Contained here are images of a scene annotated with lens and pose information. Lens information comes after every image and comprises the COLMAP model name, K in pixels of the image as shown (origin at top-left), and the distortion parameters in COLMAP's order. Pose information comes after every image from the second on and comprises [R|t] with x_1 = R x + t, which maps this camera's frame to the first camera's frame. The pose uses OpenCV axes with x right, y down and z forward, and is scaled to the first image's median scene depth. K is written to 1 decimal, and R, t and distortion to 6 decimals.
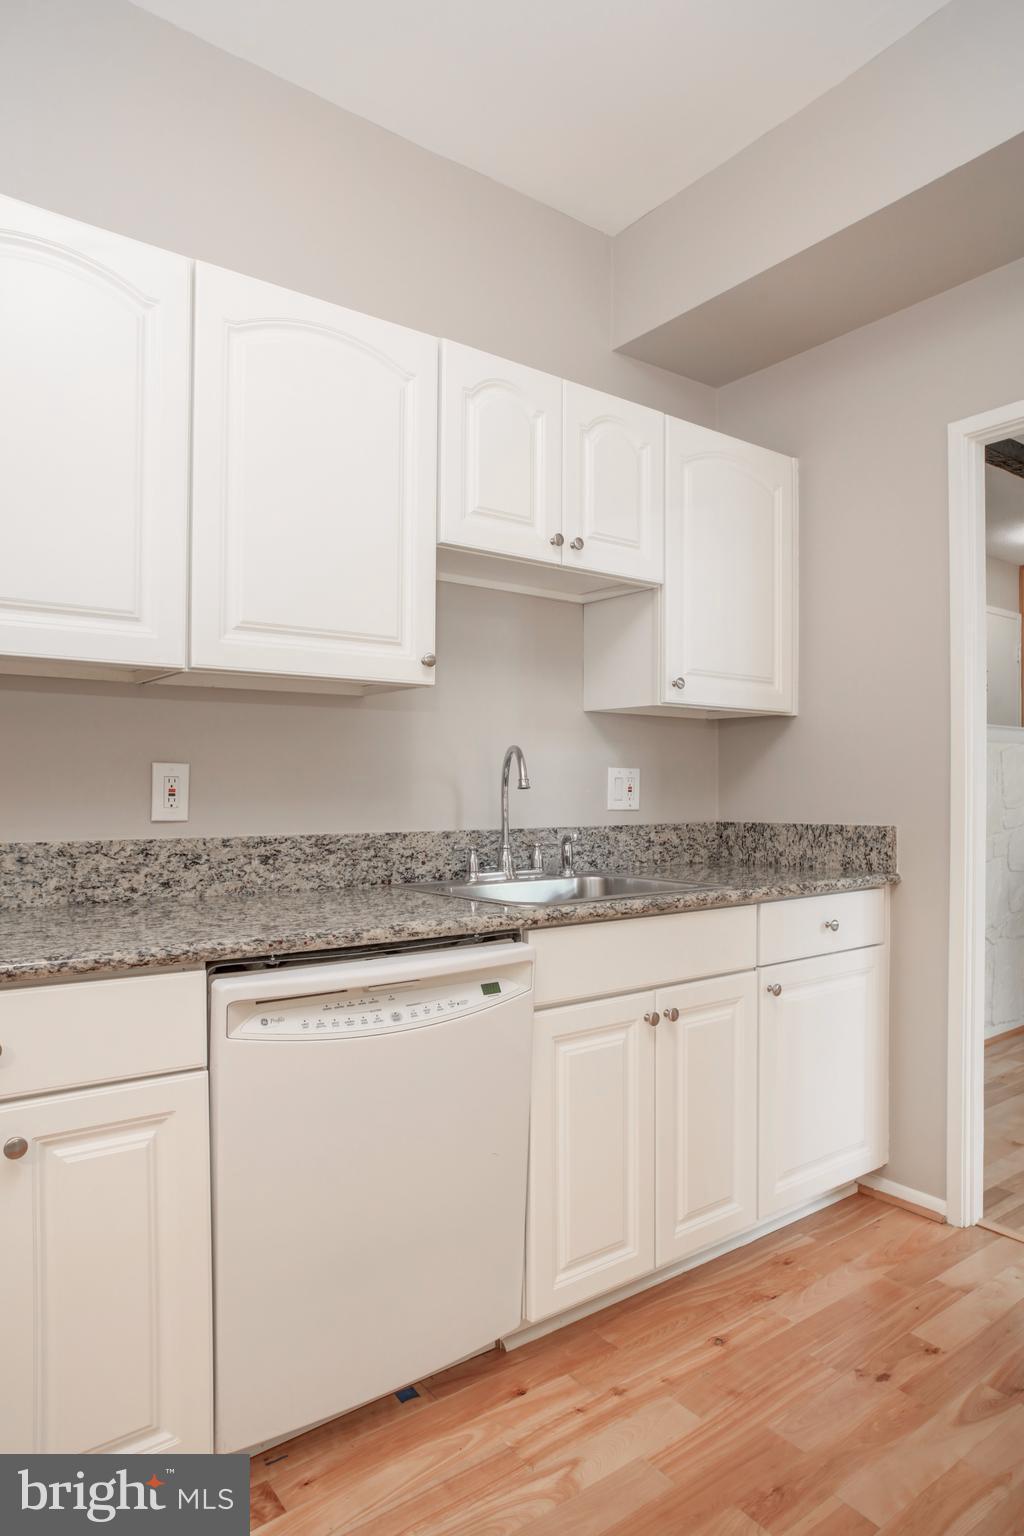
lens RADIAL K [[951.0, 0, 513.8], [0, 951.0, 803.0], [0, 0, 1]] dist [-0.089524, 0.081175]
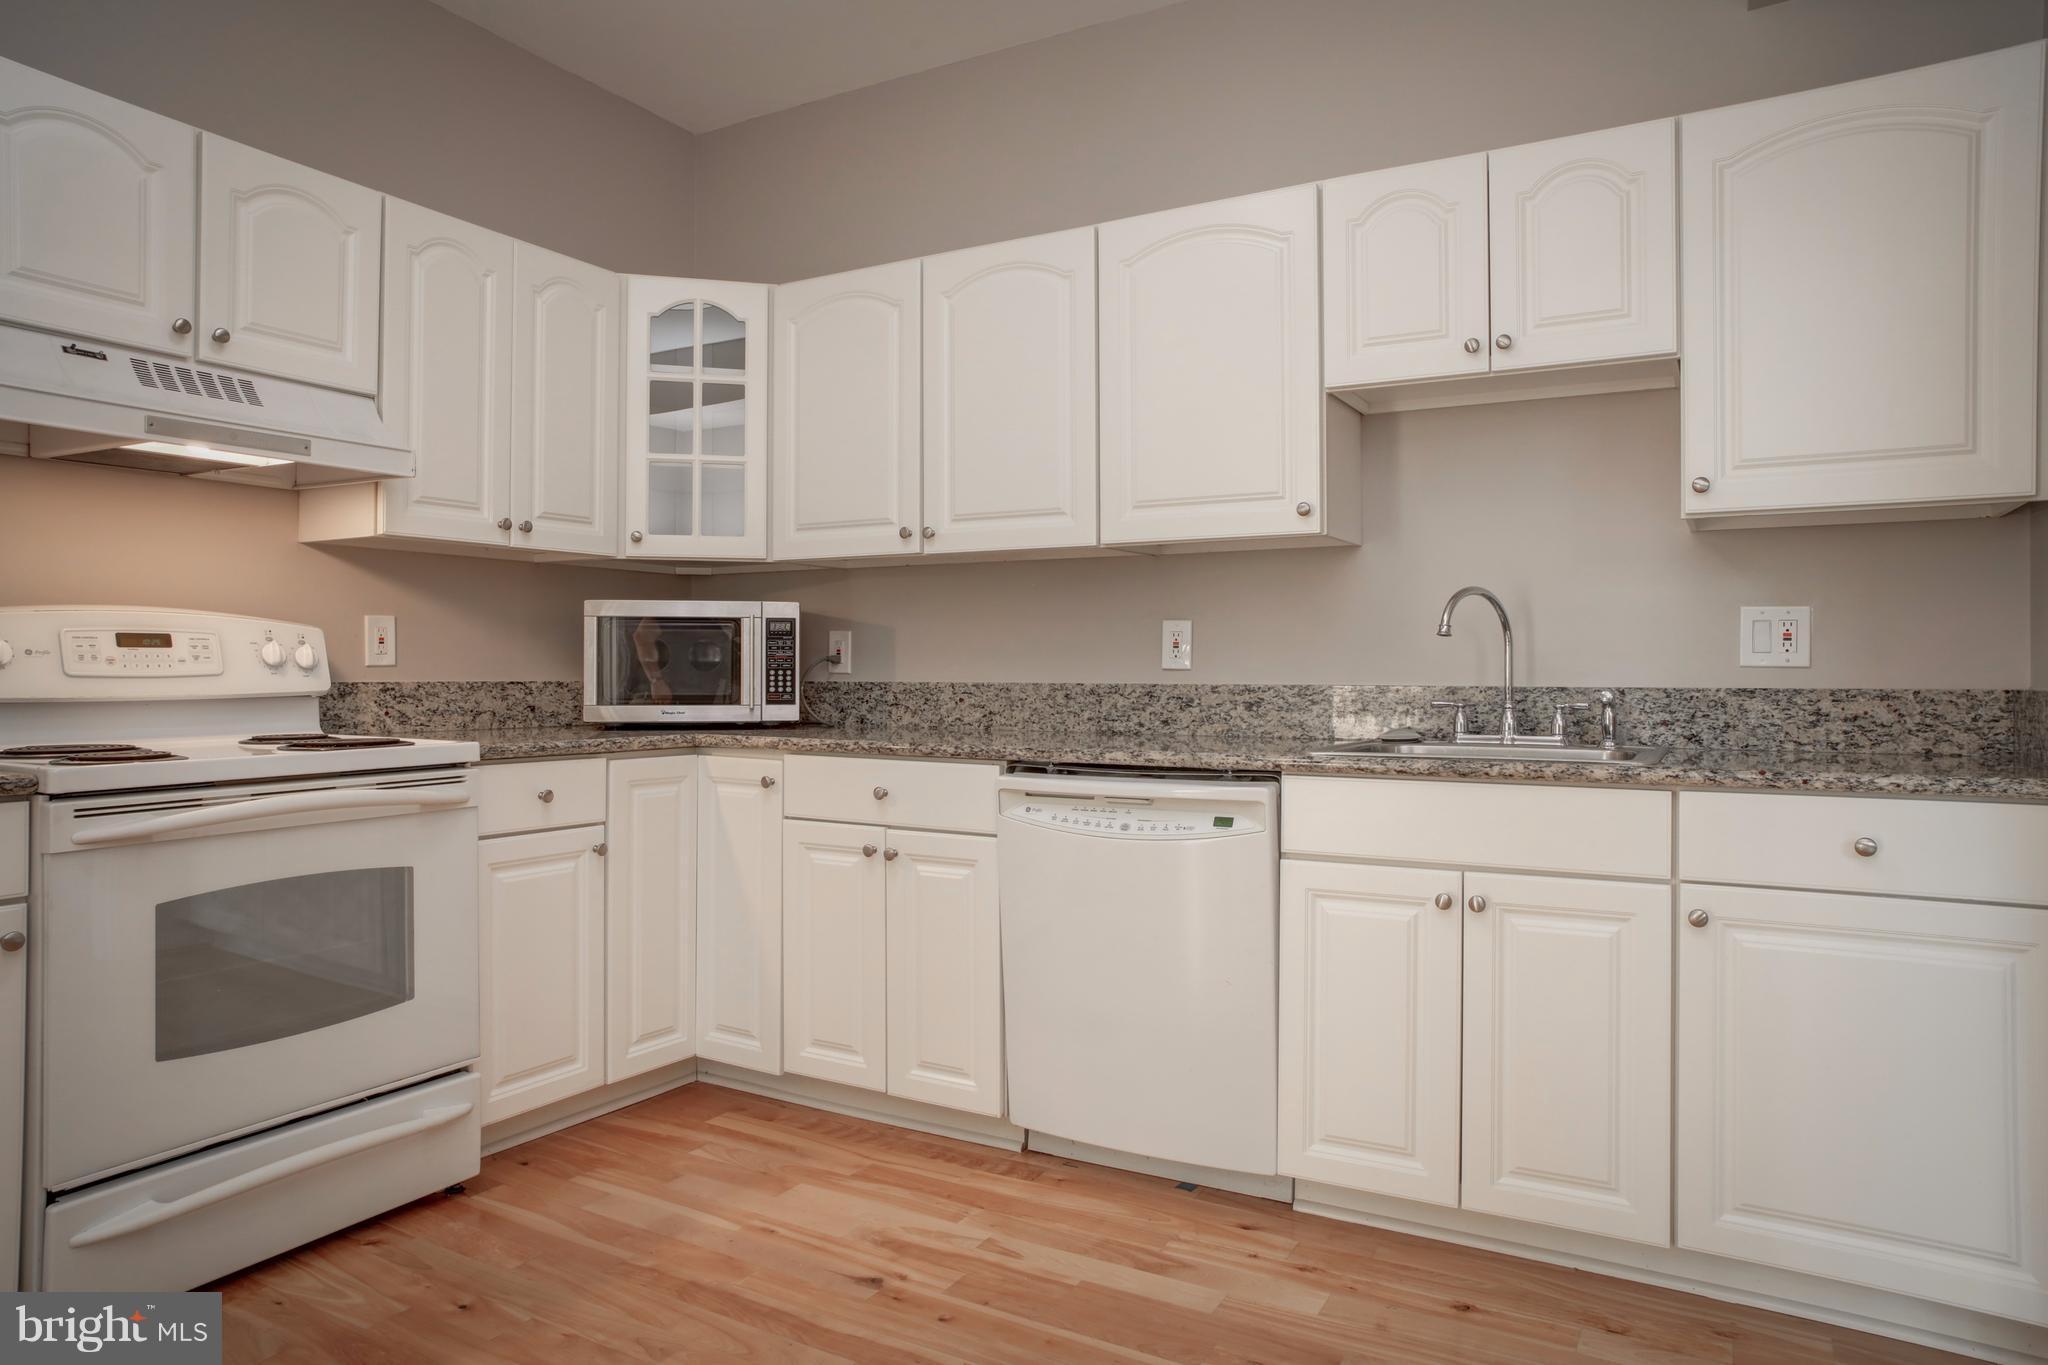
lens RADIAL K [[1268.0, 0, 1021.7], [0, 1268.0, 670.2], [0, 0, 1]] dist [-0.089524, 0.081175]
pose [[0.393307, 0.001795, -0.919405, 0.939769], [-0.013685, 0.999899, -0.003901, 0.026948], [0.919305, 0.014116, 0.393292, 0.184313]]
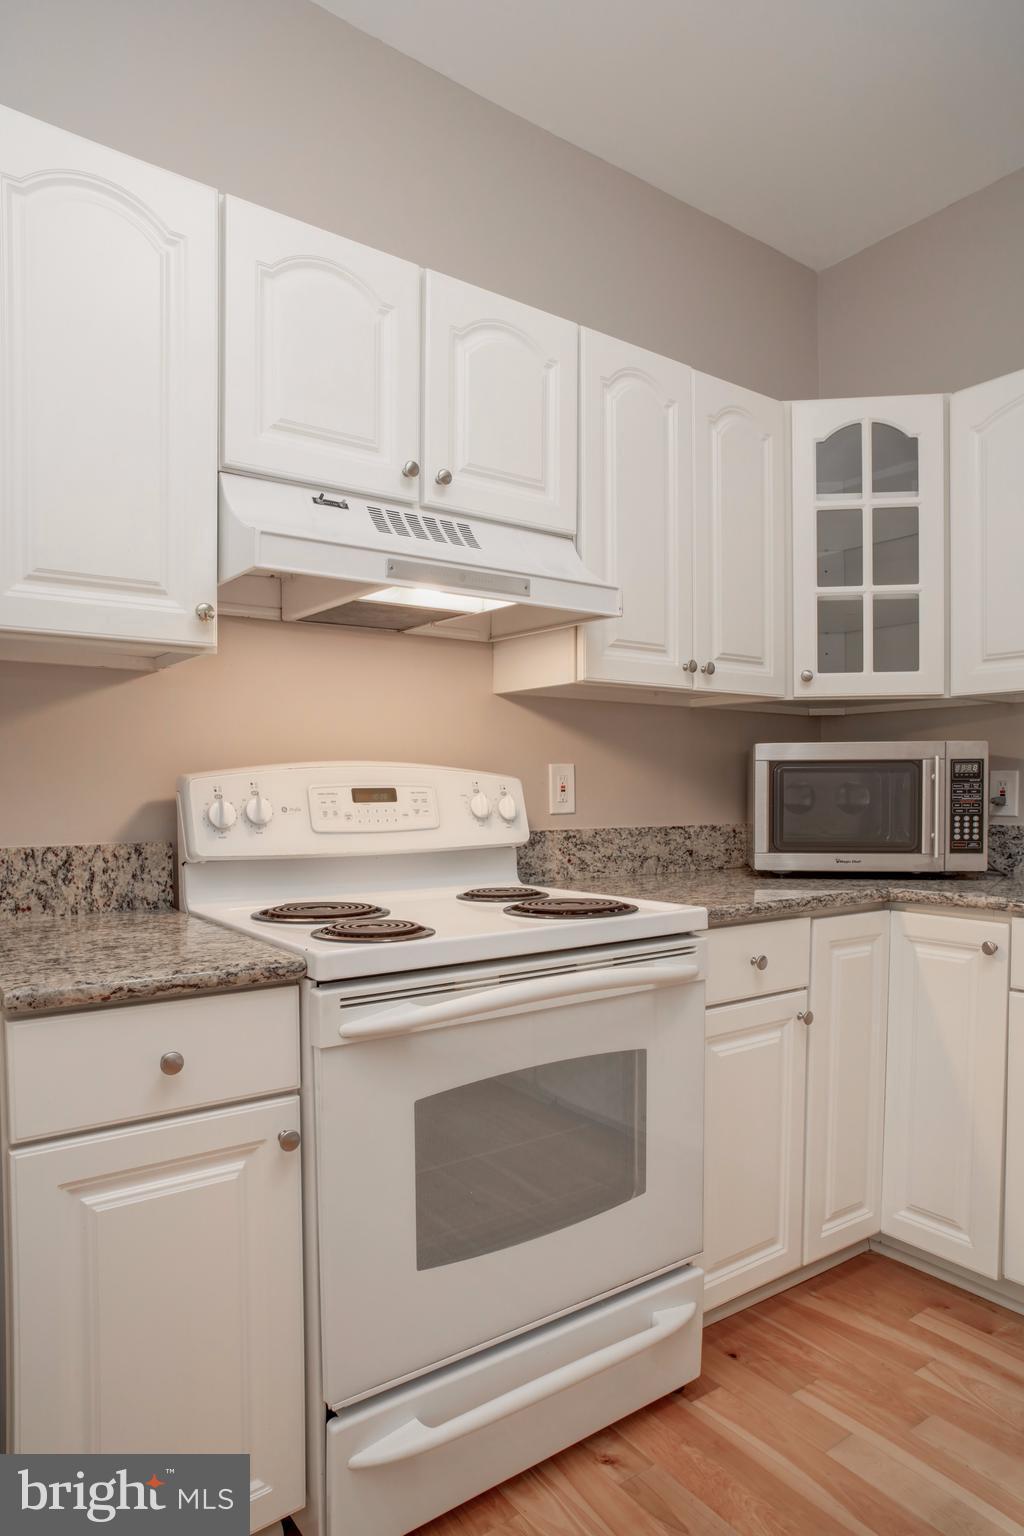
lens RADIAL K [[954.8, 0, 516.3], [0, 954.8, 825.2], [0, 0, 1]] dist [-0.088810, 0.080475]
pose [[-0.006921, 0.034487, -0.999381, 0.453743], [-0.006286, 0.999384, 0.034531, 0.002258], [0.999956, 0.006521, -0.006700, 0.025197]]
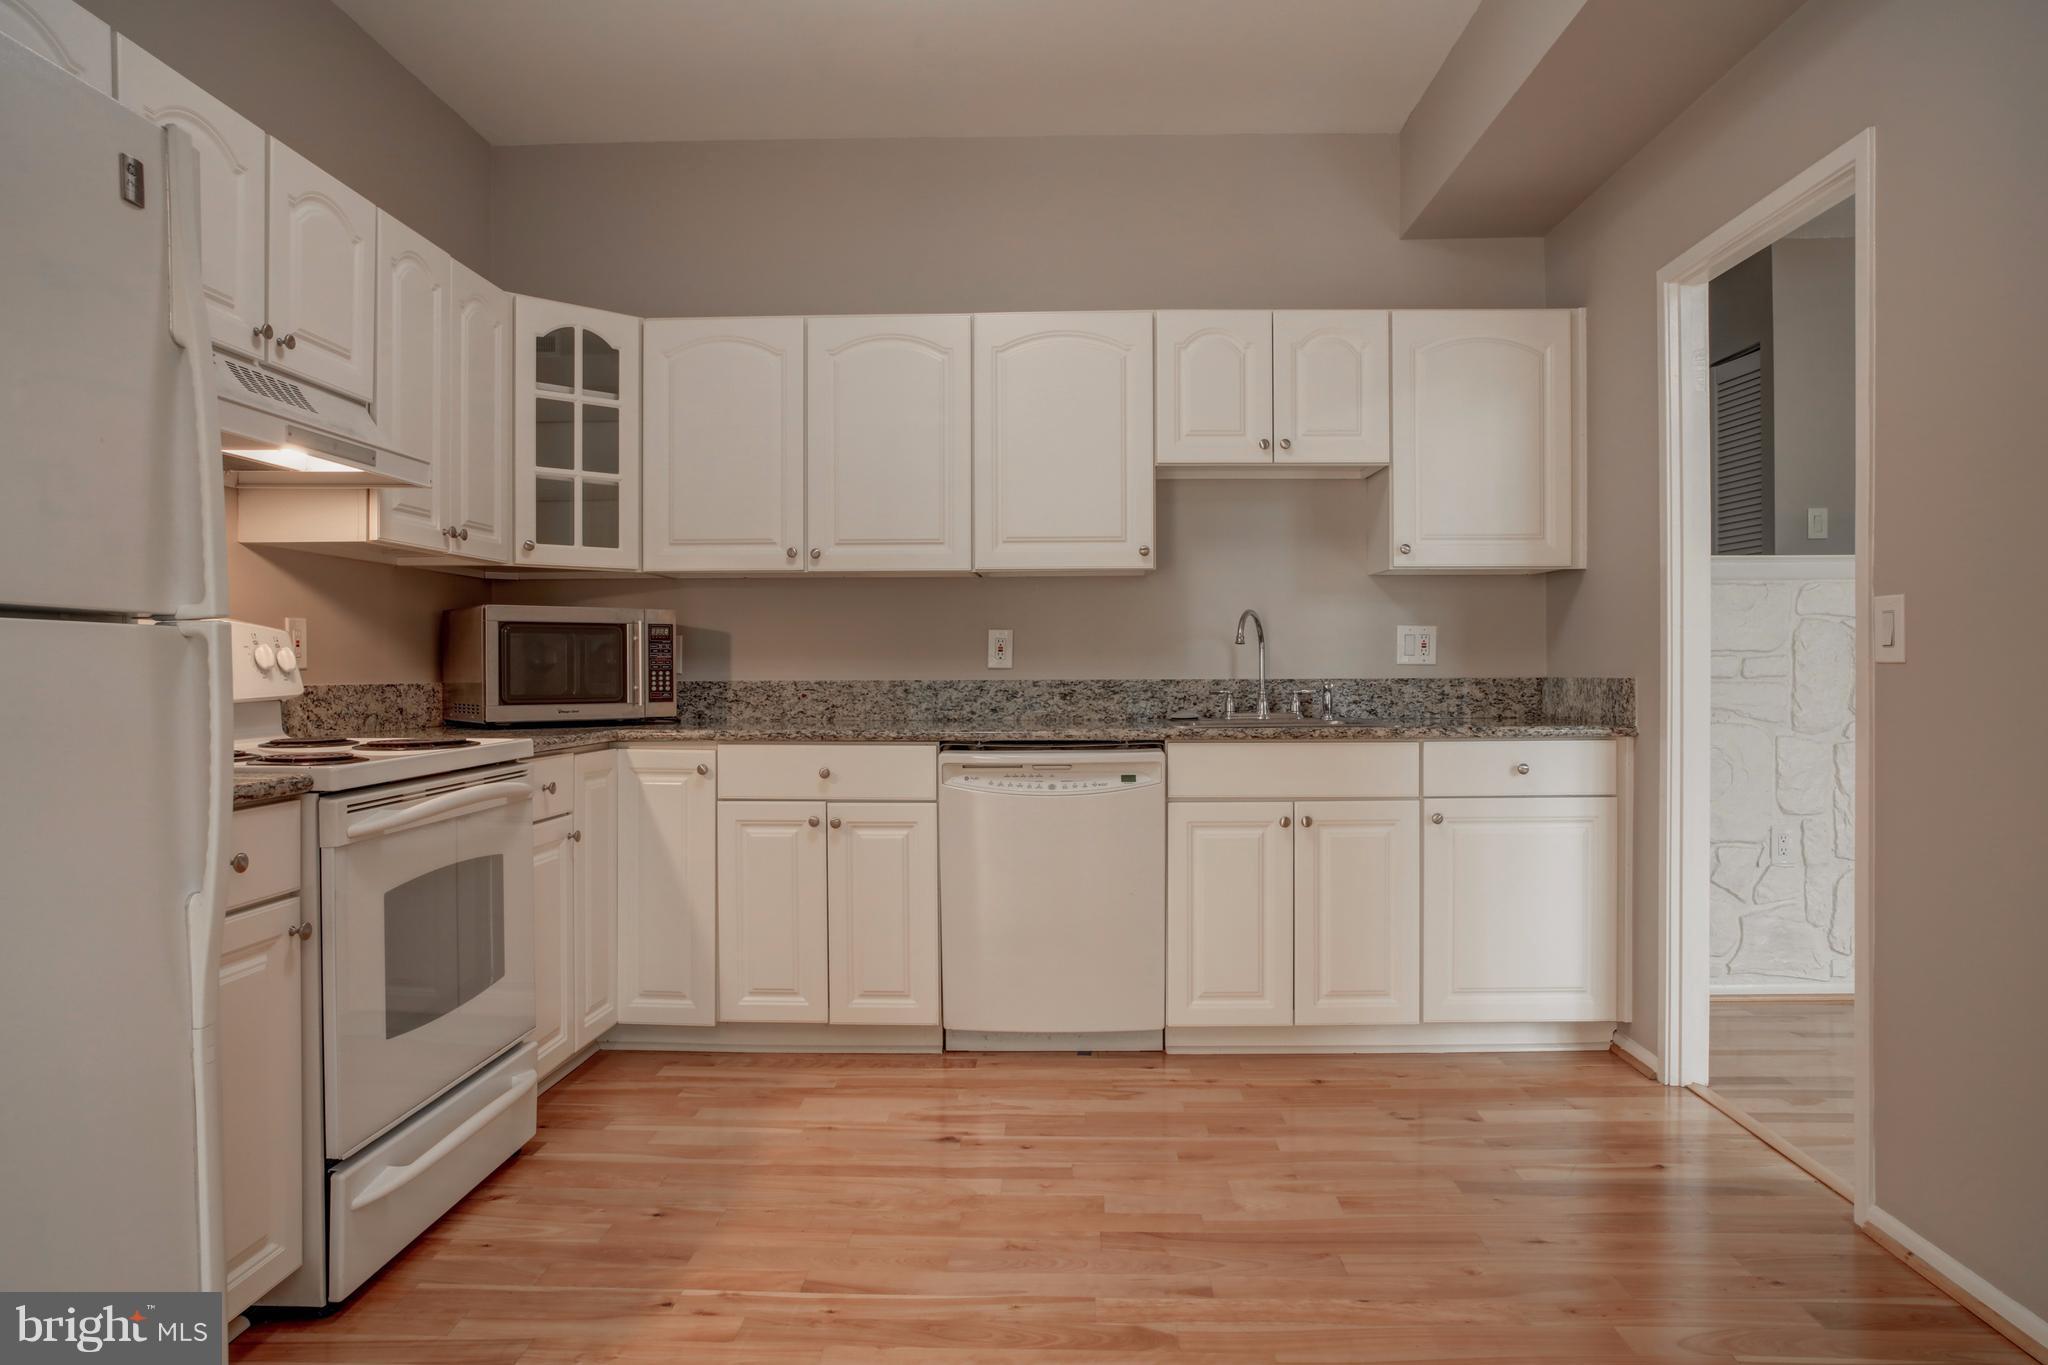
lens RADIAL K [[1273.1, 0, 1024.0], [0, 1273.1, 682.5], [0, 0, 1]] dist [-0.088810, 0.080475]
pose [[0.778797, 0.005310, -0.627254, 0.859074], [-0.004789, 0.999985, 0.002518, 0.033798], [0.627258, 0.001043, 0.778811, -0.504722]]
